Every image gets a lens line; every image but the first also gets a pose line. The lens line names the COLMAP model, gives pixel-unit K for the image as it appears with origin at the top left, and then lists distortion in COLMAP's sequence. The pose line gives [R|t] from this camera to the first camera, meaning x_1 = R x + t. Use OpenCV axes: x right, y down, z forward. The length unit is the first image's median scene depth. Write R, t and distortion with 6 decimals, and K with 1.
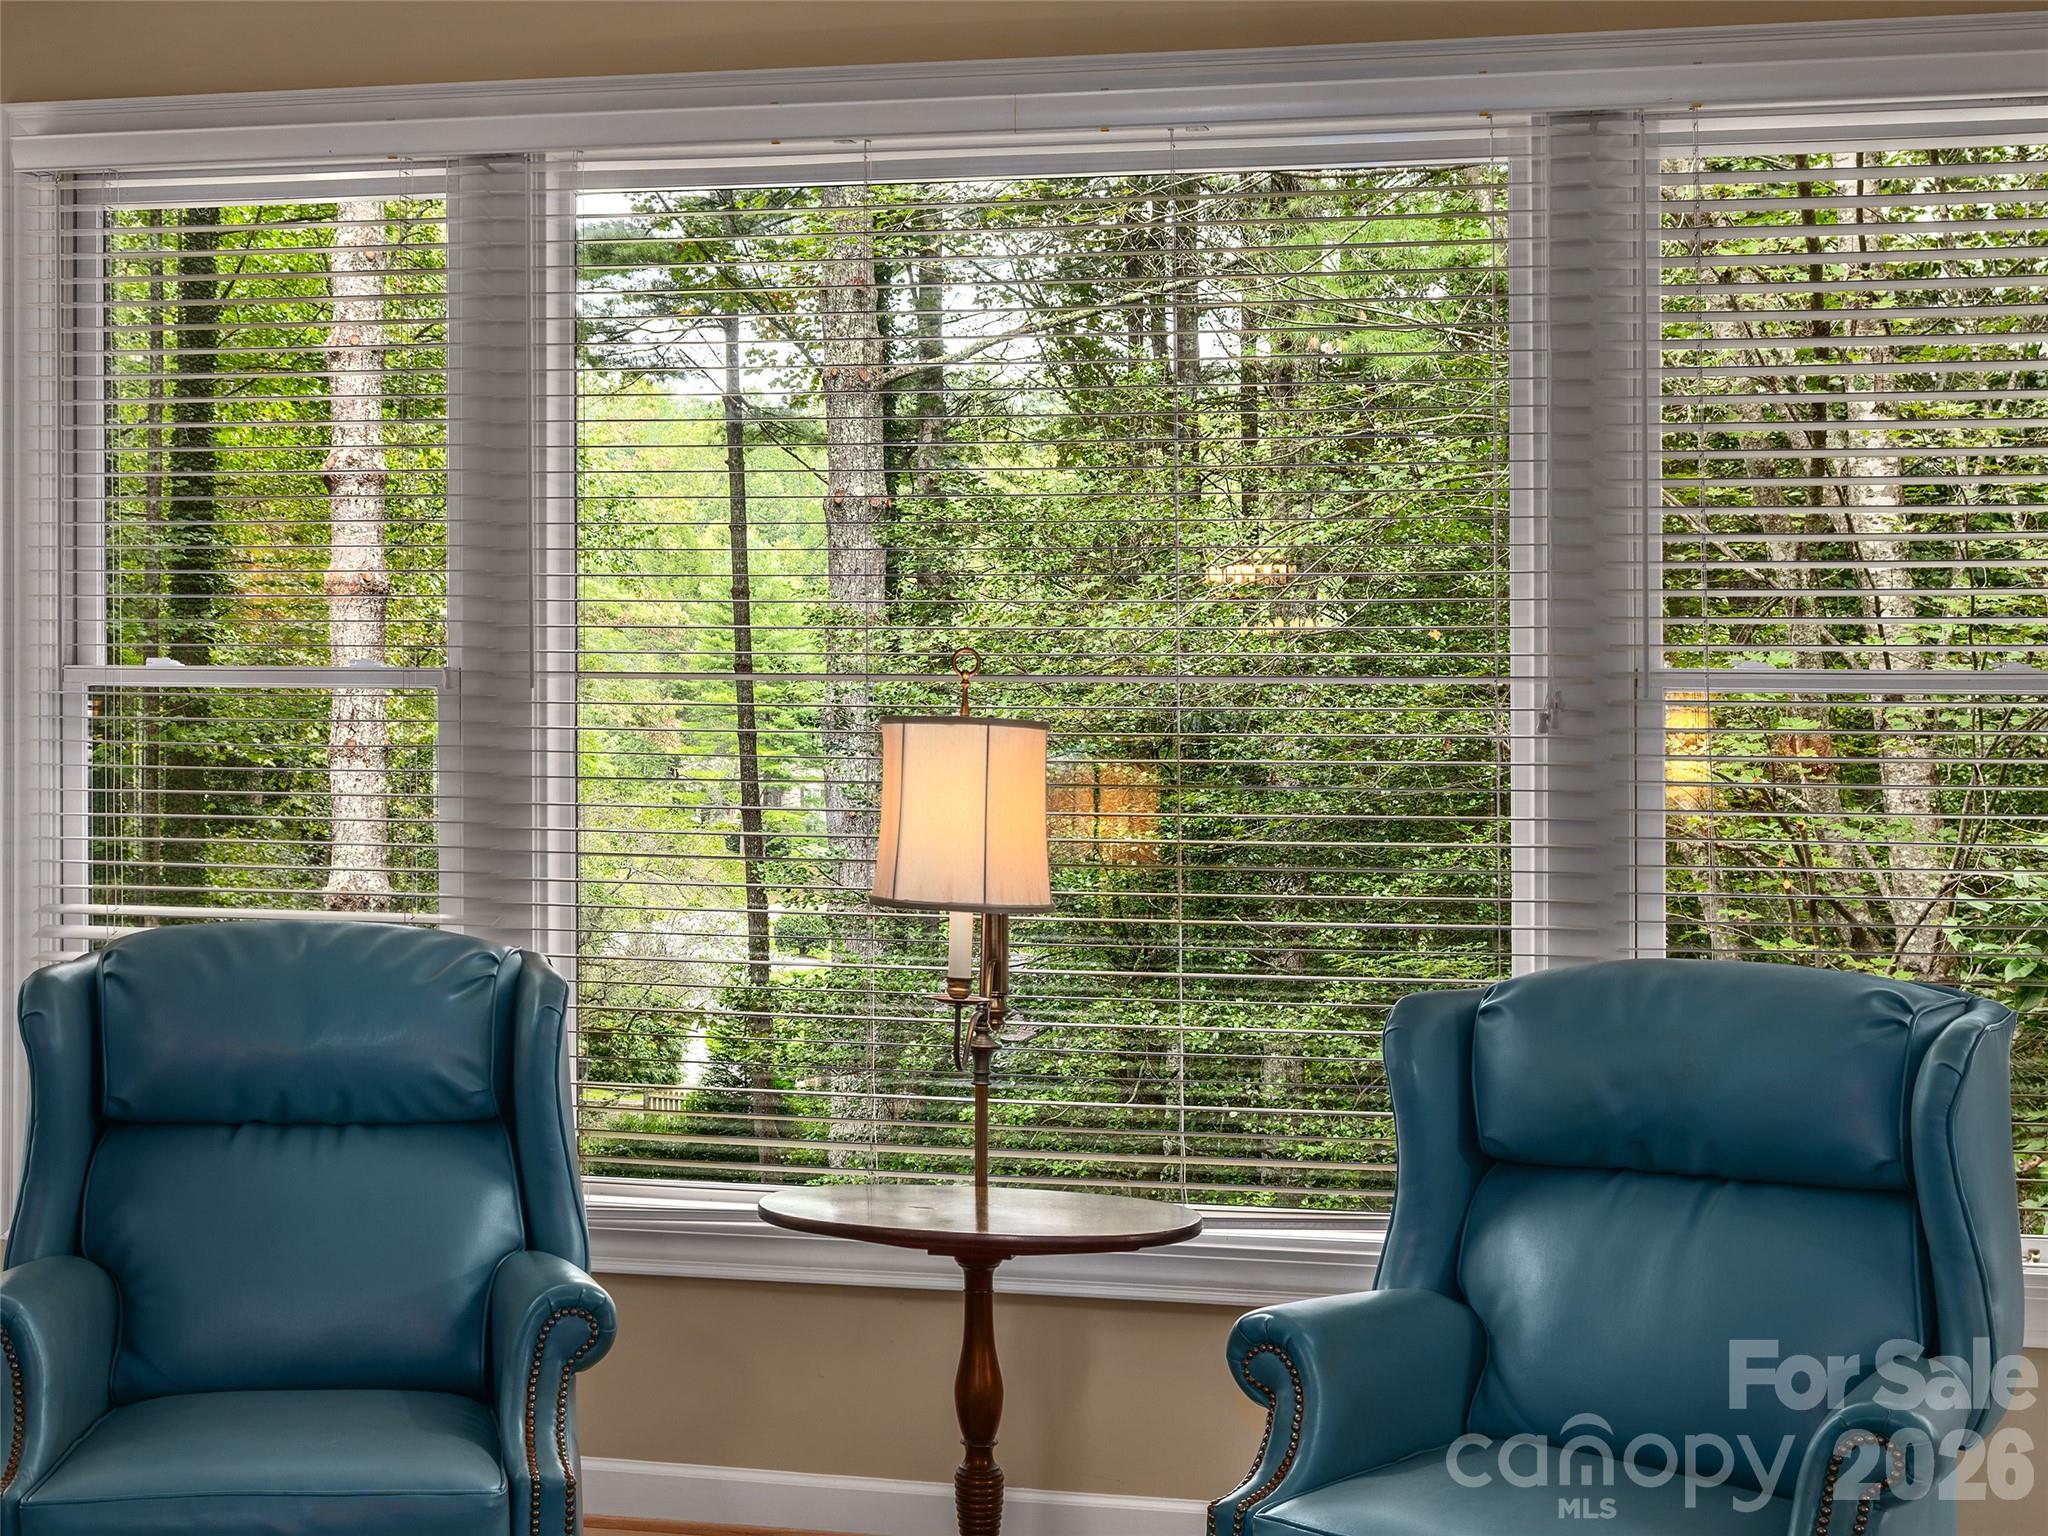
lens RADIAL K [[2519.6, 0, 1015.9], [0, 2519.6, 761.5], [0, 0, 1]] dist [-0.027063, 0.000000]
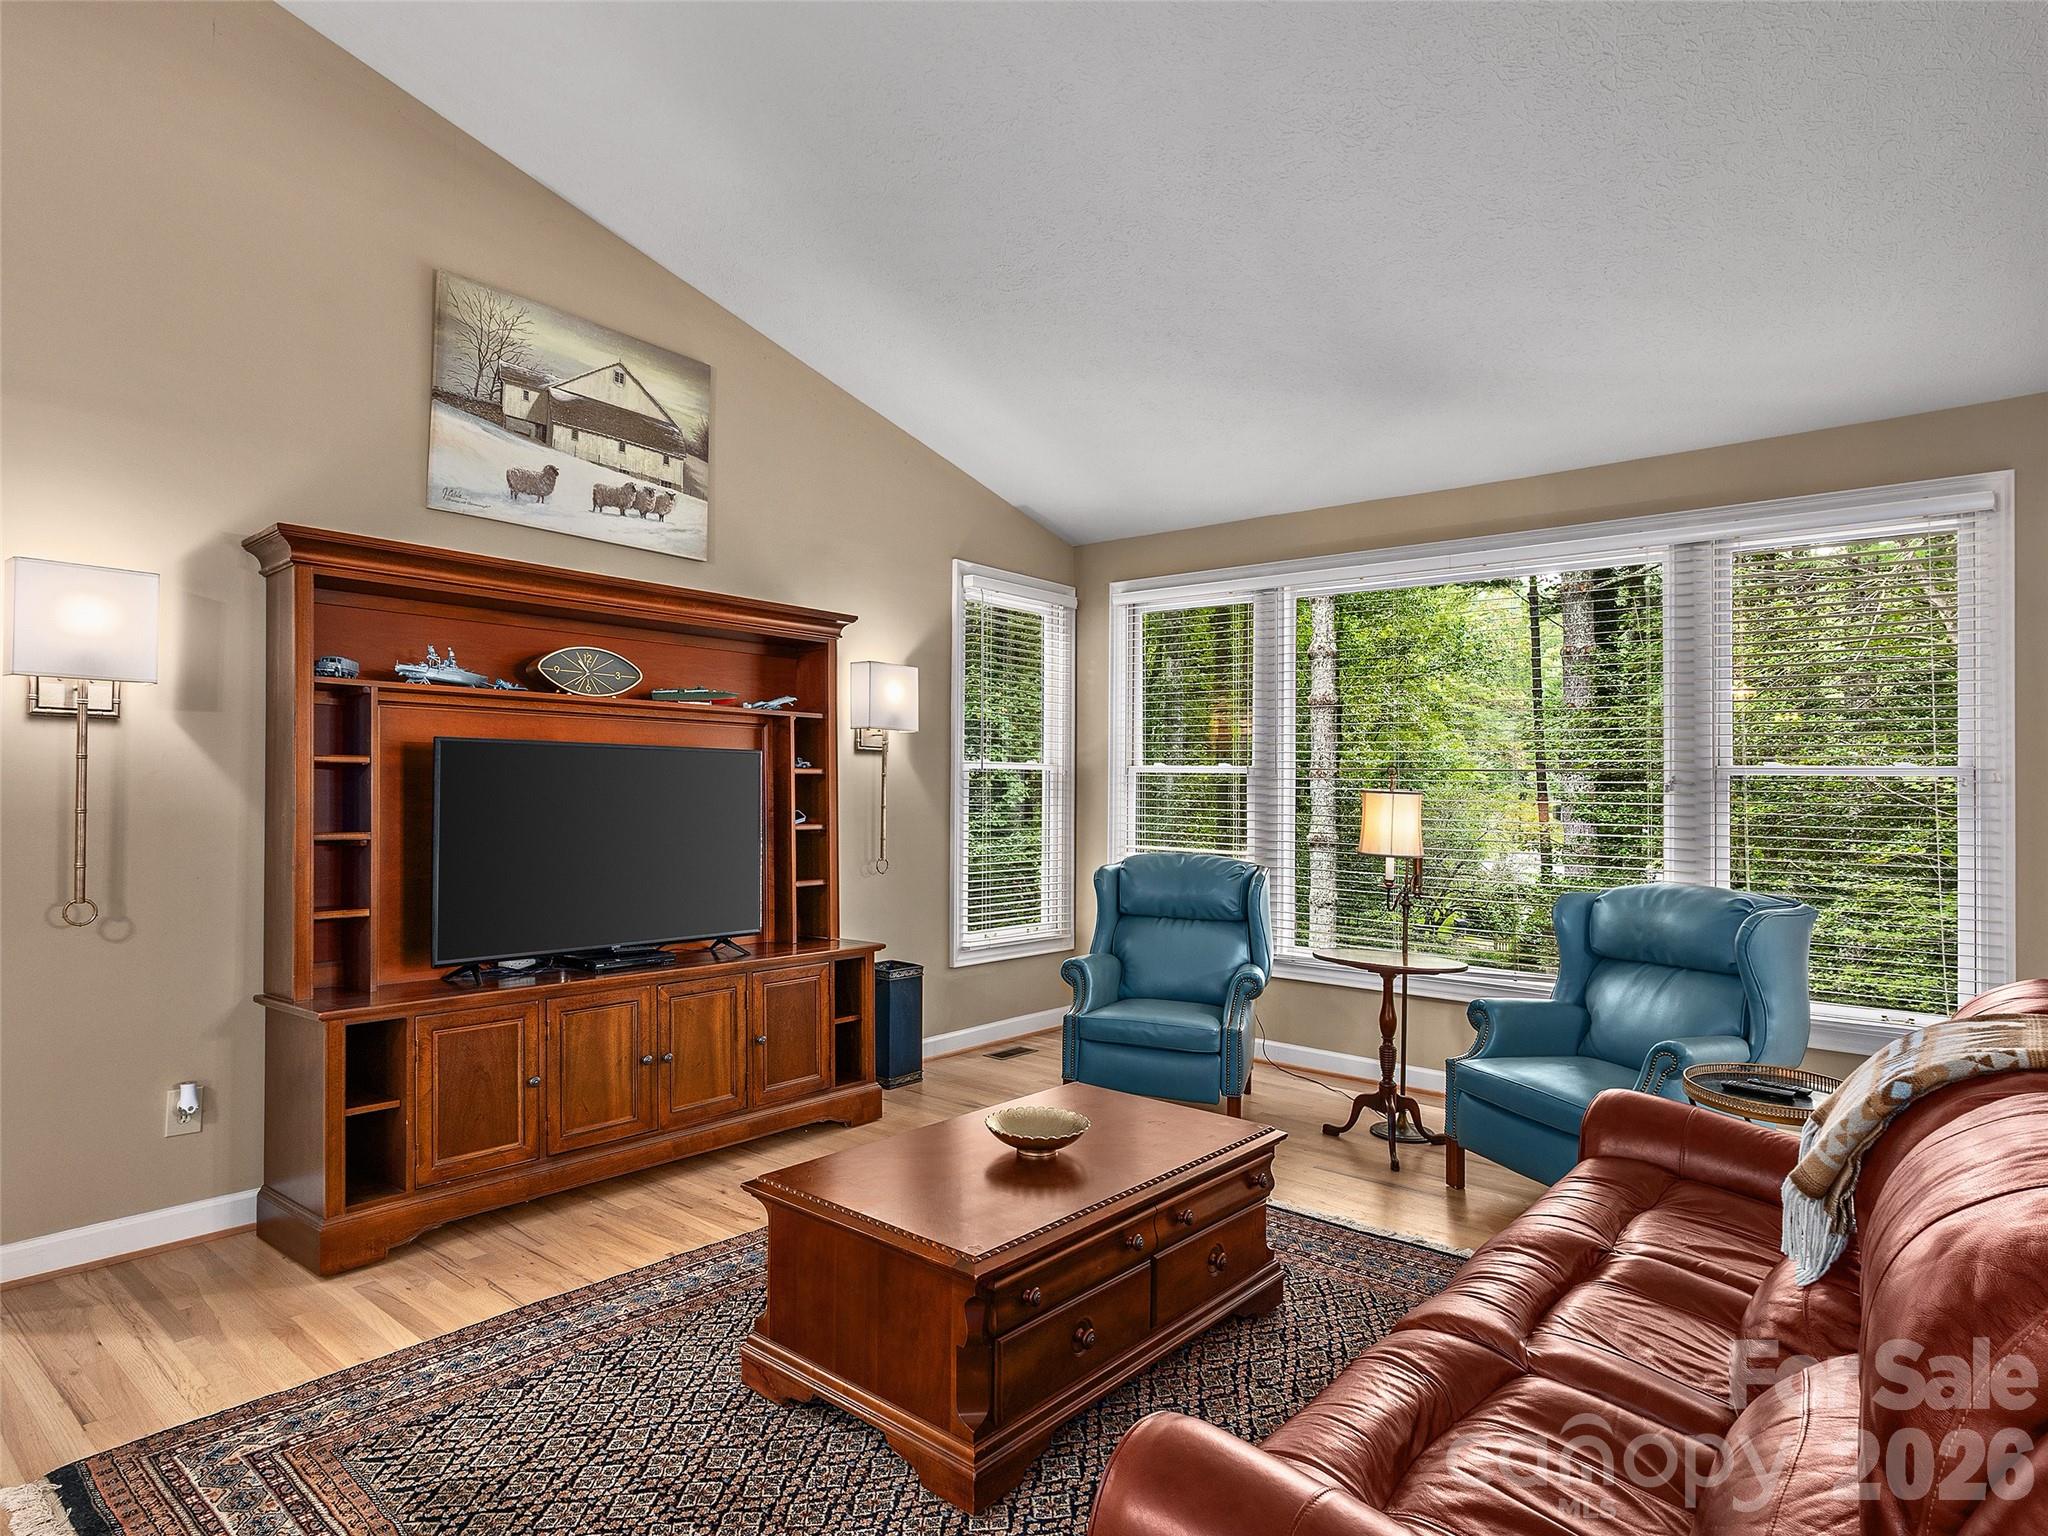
lens RADIAL K [[1144.1, 0, 1012.7], [0, 1144.1, 778.5], [0, 0, 1]] dist [-0.006020, 0.003163]
pose [[0.863997, -0.005744, -0.503464, 0.263081], [0.005229, 0.999983, -0.002435, -0.028910], [0.503470, -0.000529, 0.864013, -0.349415]]
